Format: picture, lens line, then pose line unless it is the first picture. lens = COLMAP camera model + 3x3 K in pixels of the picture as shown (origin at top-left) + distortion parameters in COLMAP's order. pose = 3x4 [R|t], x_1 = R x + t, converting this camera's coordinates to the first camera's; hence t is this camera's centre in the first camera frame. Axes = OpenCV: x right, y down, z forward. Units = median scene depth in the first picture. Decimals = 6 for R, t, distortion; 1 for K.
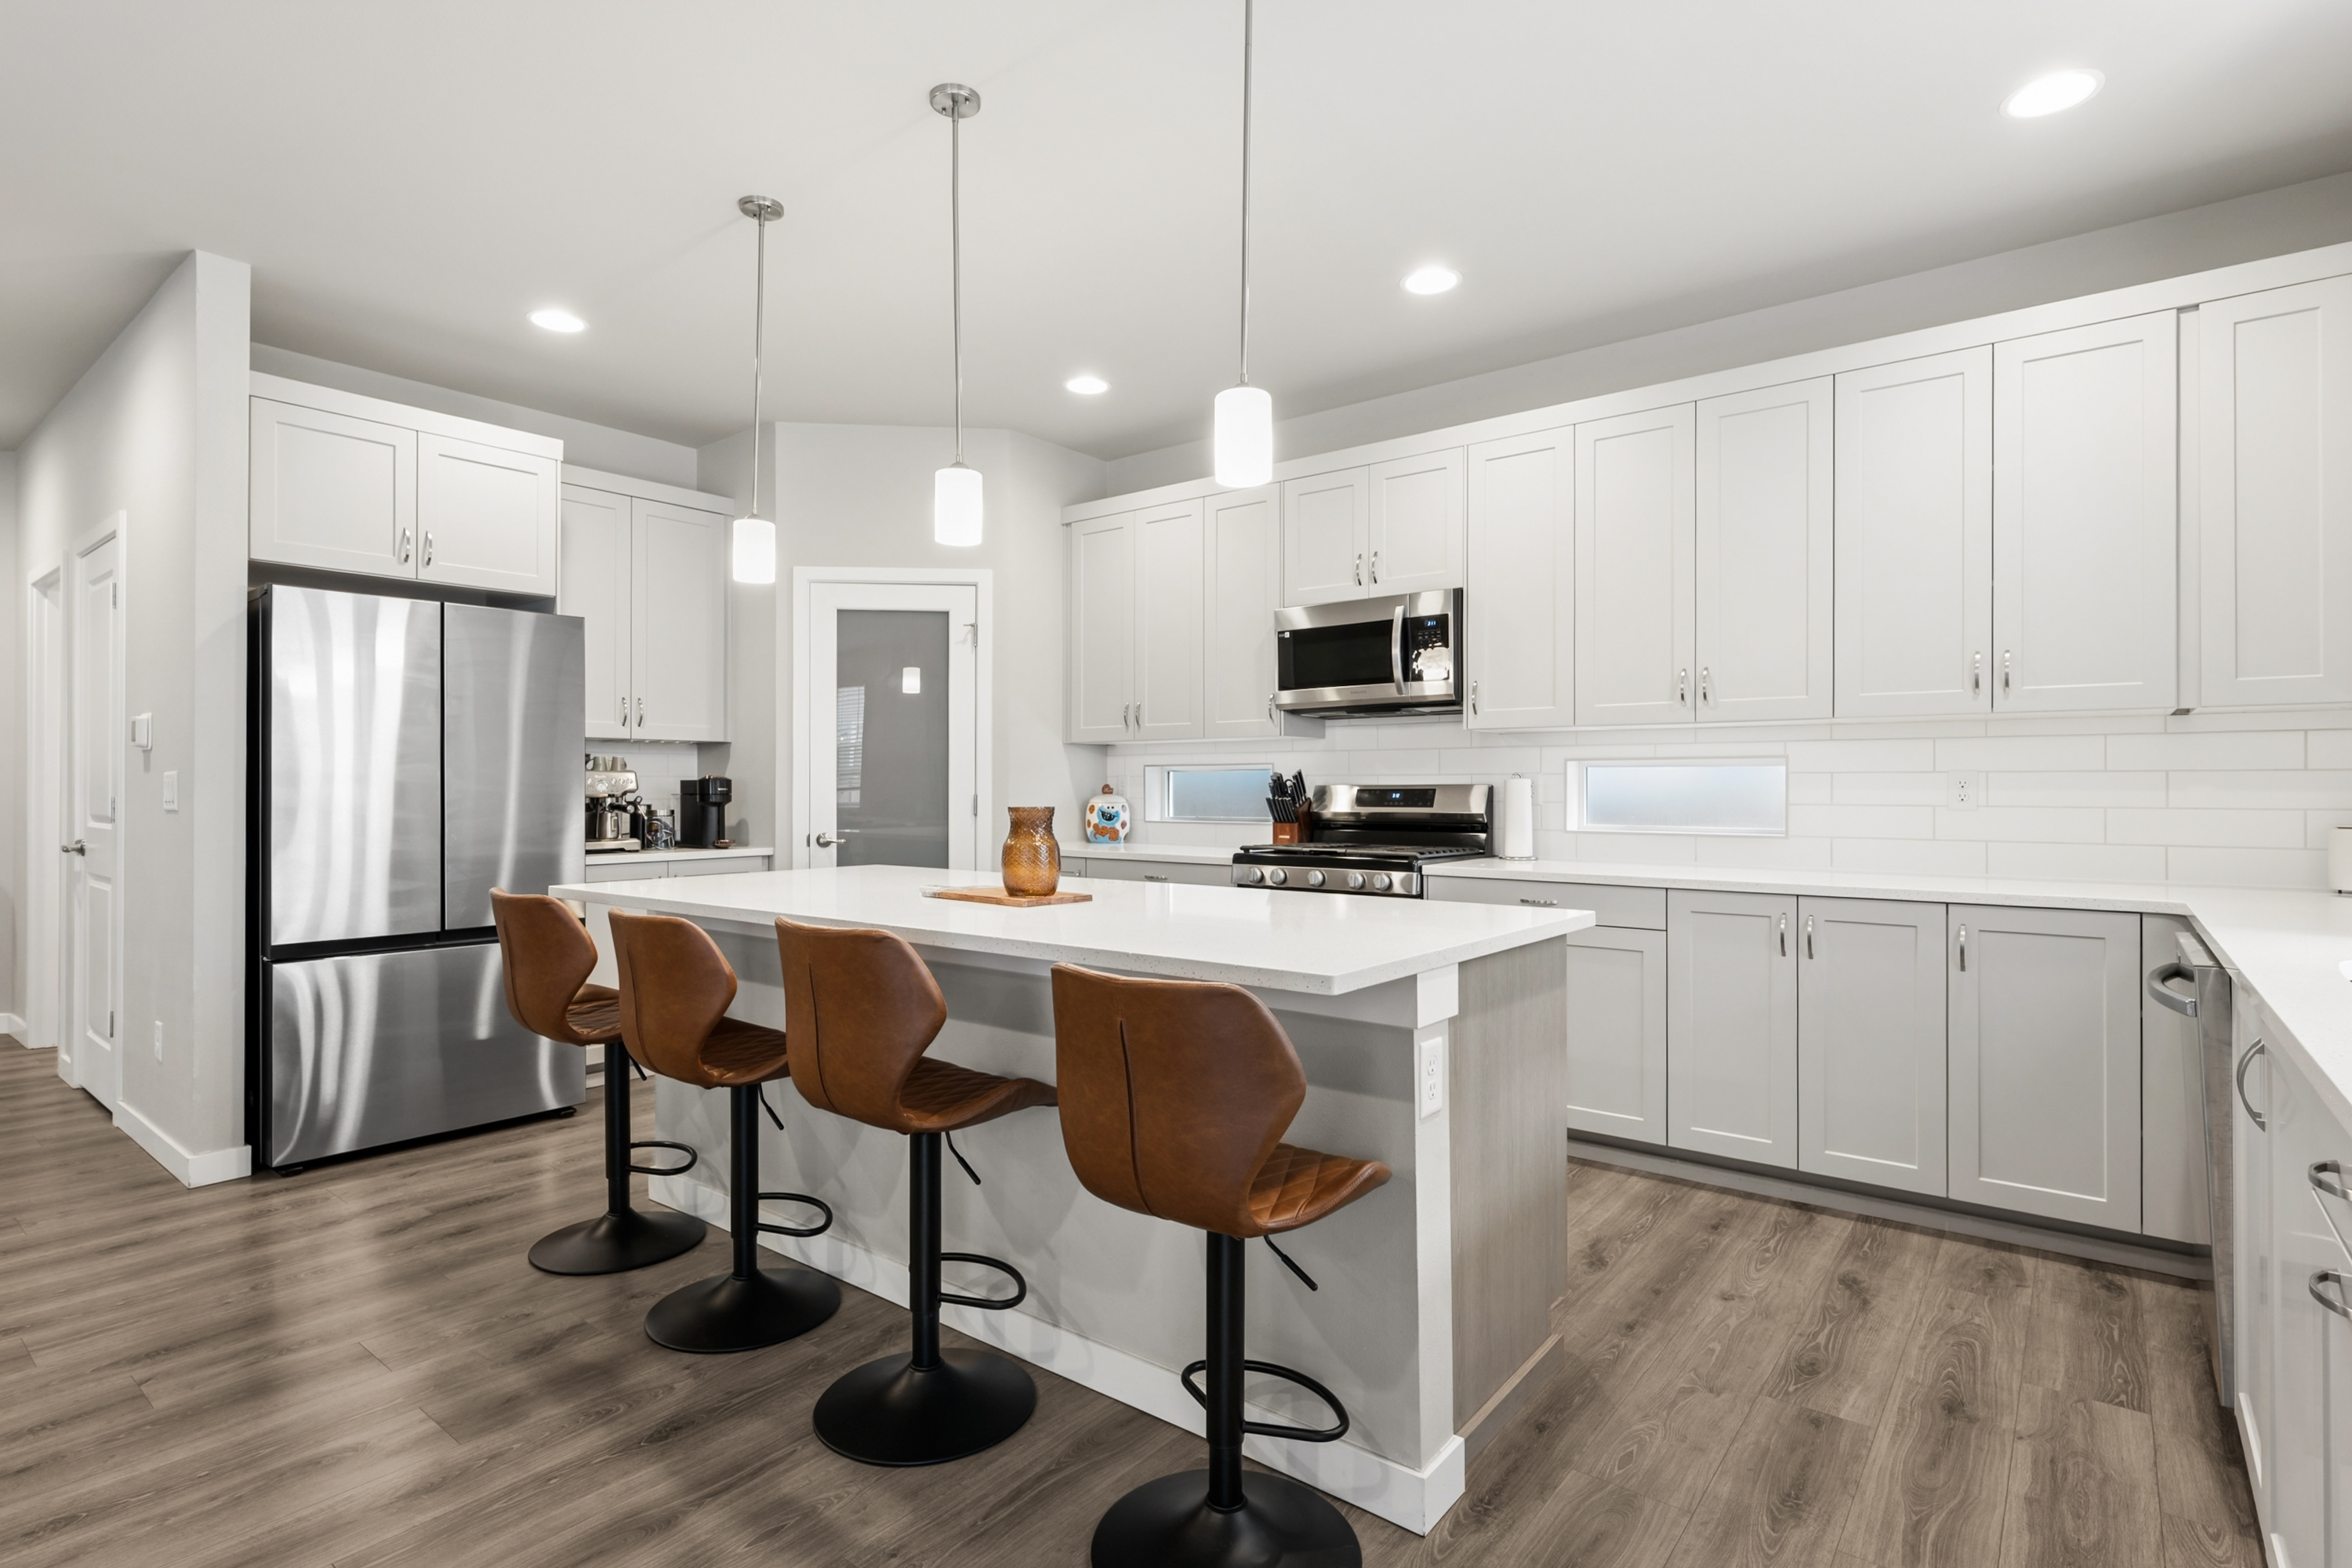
lens RADIAL K [[1148.4, 0, 1172.2], [0, 1148.4, 783.3], [0, 0, 1]] dist [-0.000286, -0.000591]
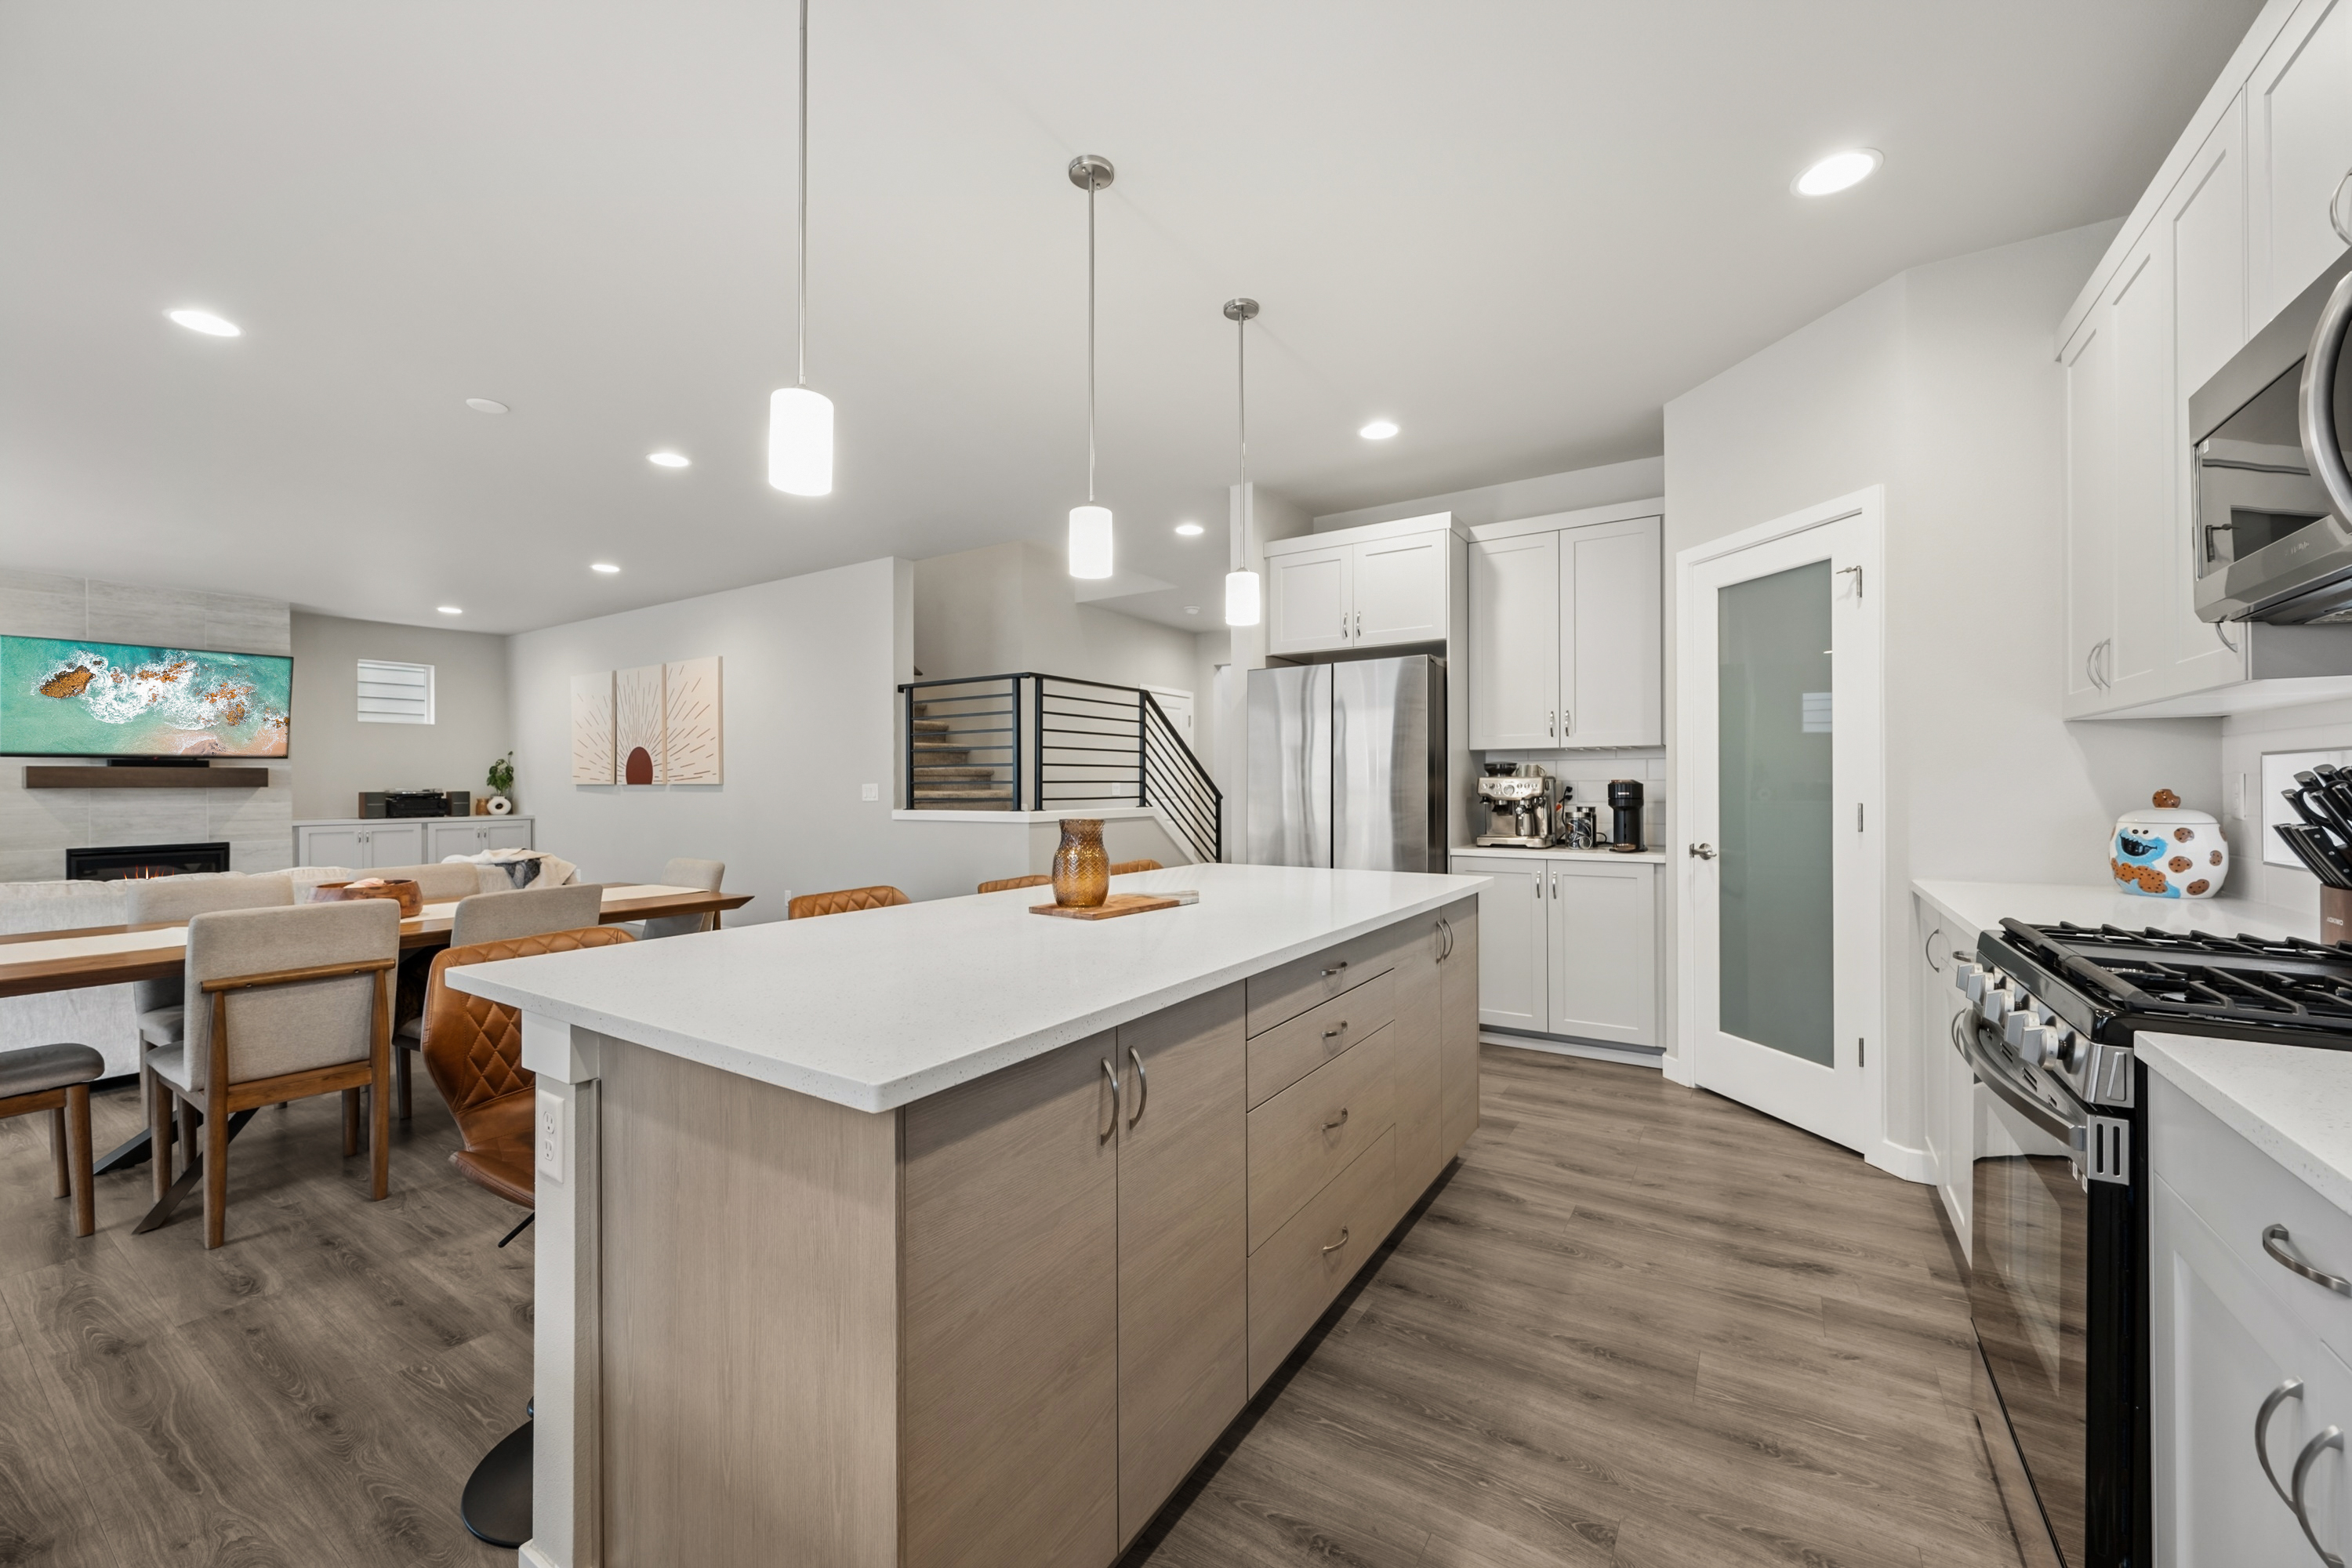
lens RADIAL K [[920.7, 0, 1188.6], [0, 920.7, 784.6], [0, 0, 1]] dist [-0.005415, 0.000643]
pose [[0.092901, -0.001176, -0.995675, 0.437575], [0.006567, 0.999978, -0.000568, -0.005733], [0.995654, -0.006485, 0.092907, 0.638696]]
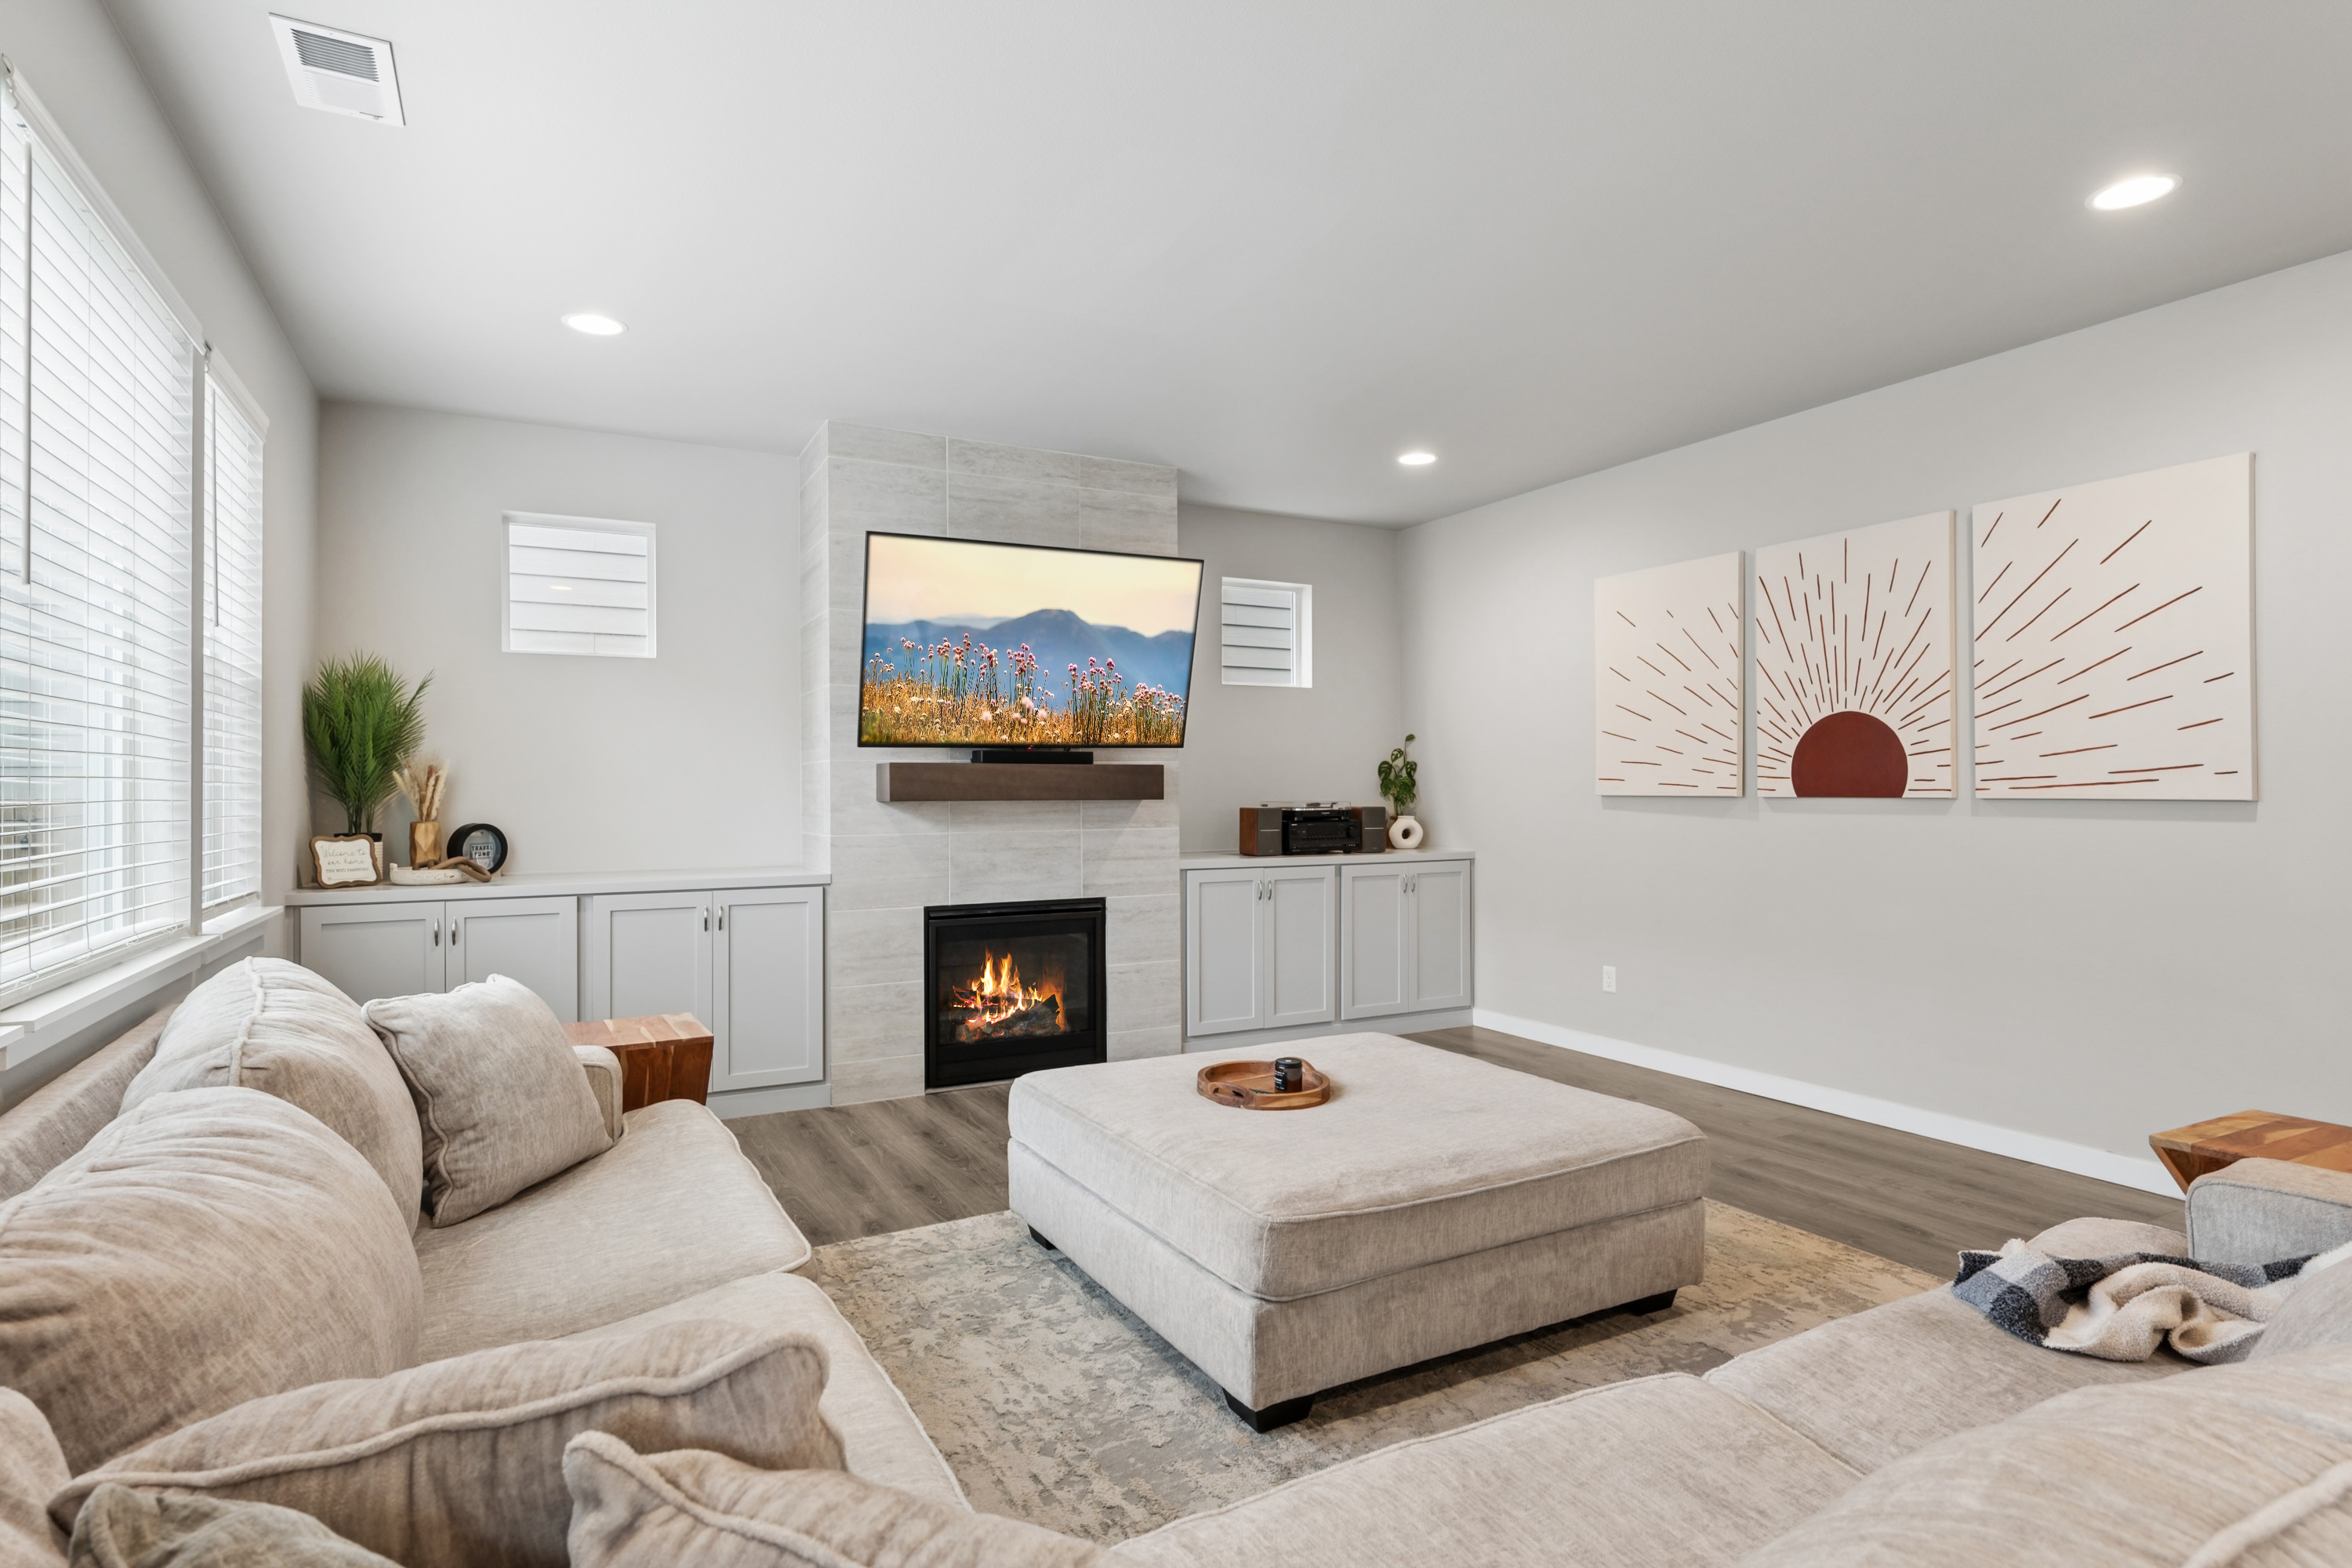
lens RADIAL K [[1212.5, 0, 1161.9], [0, 1212.5, 779.4], [0, 0, 1]] dist [0.005482, -0.000749]
pose [[-0.407069, -0.008235, -0.913360, -0.297168], [0.002837, 0.999943, -0.010280, -0.021474], [0.913393, -0.006776, -0.407023, -0.421463]]
